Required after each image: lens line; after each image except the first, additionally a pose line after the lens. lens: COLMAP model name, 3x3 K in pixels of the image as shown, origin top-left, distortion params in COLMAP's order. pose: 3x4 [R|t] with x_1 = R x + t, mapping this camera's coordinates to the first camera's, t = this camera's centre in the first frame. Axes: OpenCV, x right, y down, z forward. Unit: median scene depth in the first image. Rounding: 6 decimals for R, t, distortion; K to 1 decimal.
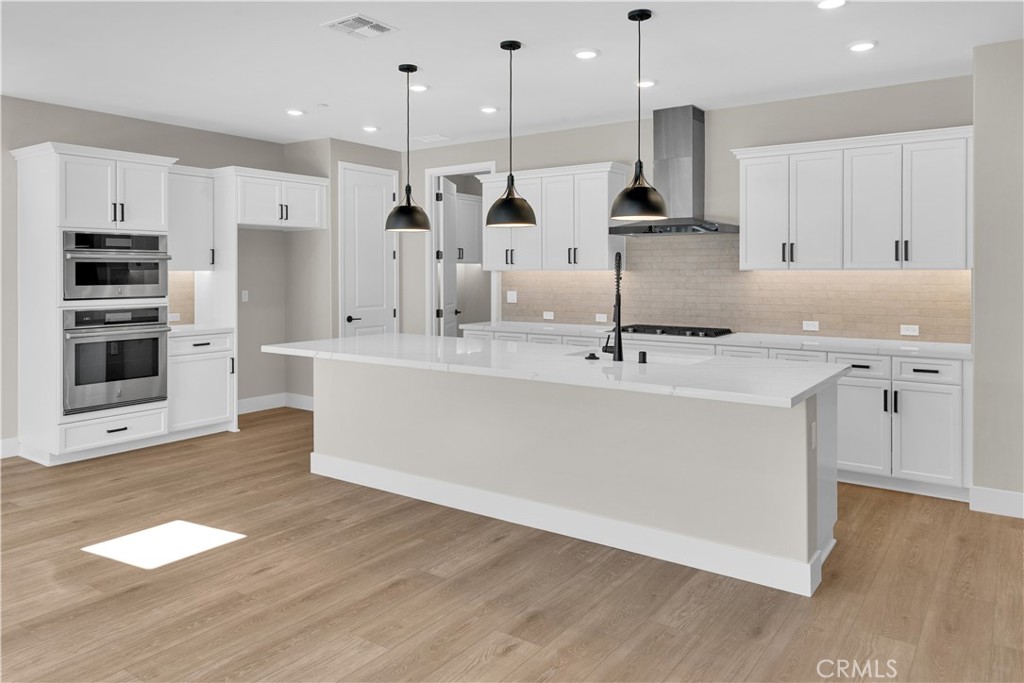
lens RADIAL K [[716.9, 0, 511.8], [0, 716.9, 286.2], [0, 0, 1]] dist [0.020103, 0.000161]
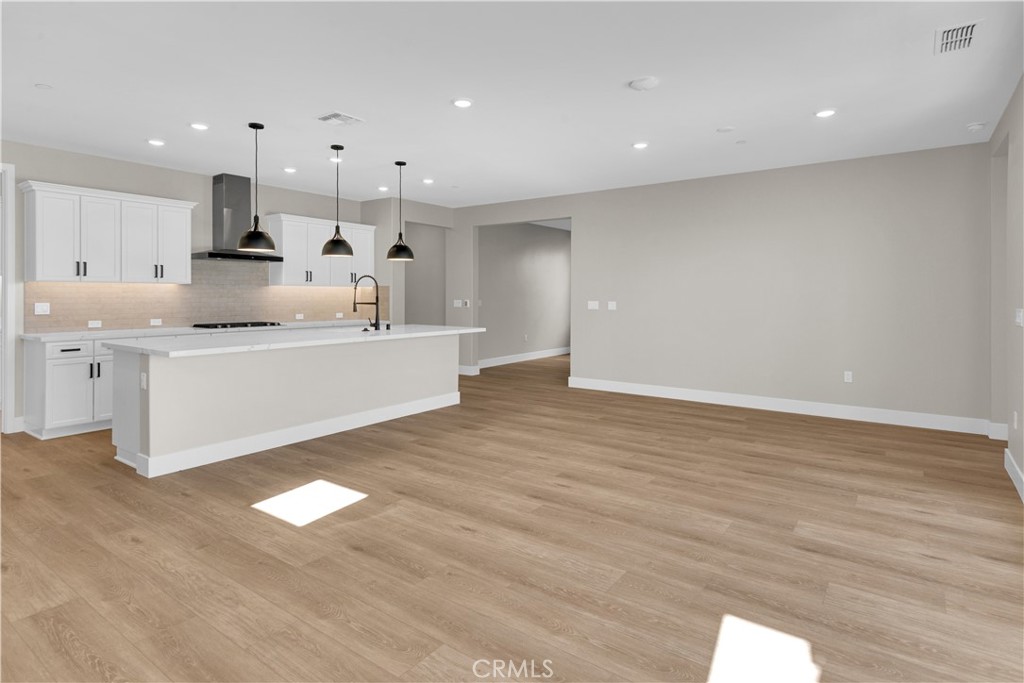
lens RADIAL K [[555.0, 0, 503.9], [0, 555.0, 305.9], [0, 0, 1]] dist [0.016013, -0.000266]
pose [[0.017593, -0.018104, 0.999681, -1.160980], [0.018982, 0.999662, 0.017769, 0.014601], [-0.999665, 0.018663, 0.017931, 0.535363]]
